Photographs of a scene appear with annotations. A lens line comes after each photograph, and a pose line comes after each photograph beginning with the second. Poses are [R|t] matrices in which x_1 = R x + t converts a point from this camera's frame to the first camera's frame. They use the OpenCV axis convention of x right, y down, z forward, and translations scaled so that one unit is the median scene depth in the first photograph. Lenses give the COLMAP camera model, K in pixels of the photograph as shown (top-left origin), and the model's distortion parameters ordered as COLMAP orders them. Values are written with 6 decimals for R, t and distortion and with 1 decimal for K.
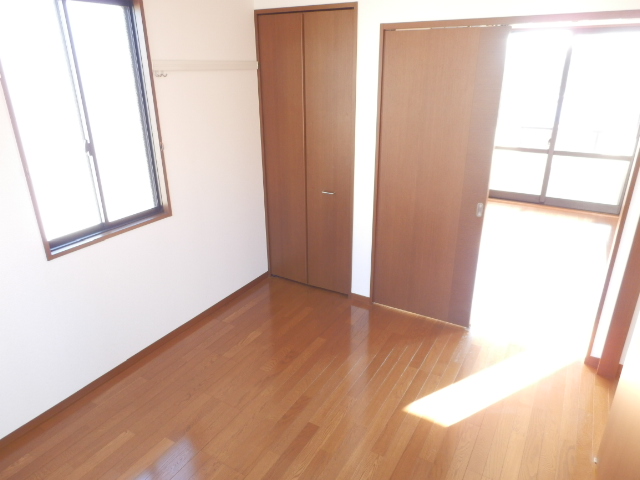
lens RADIAL K [[441.1, 0, 318.5], [0, 441.1, 241.4], [0, 0, 1]] dist [-0.007849, -0.004771]
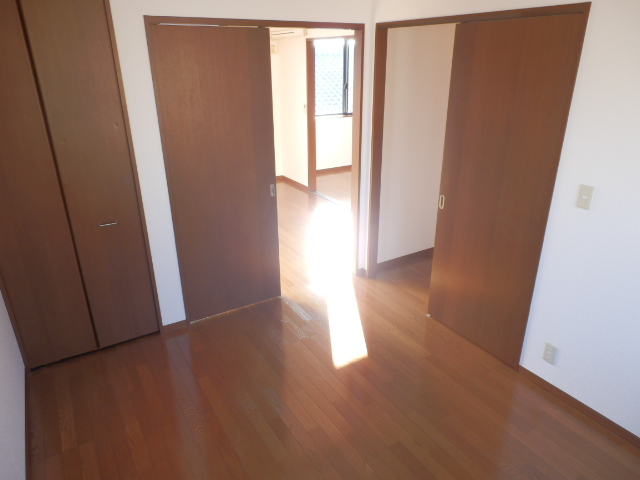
lens RADIAL K [[441.1, 0, 318.5], [0, 441.1, 241.4], [0, 0, 1]] dist [-0.007849, -0.004771]
pose [[0.459203, -0.335940, 0.822361, -0.552607], [0.329102, 0.924199, 0.193772, -0.130865], [-0.825121, 0.181659, 0.534953, 0.319428]]
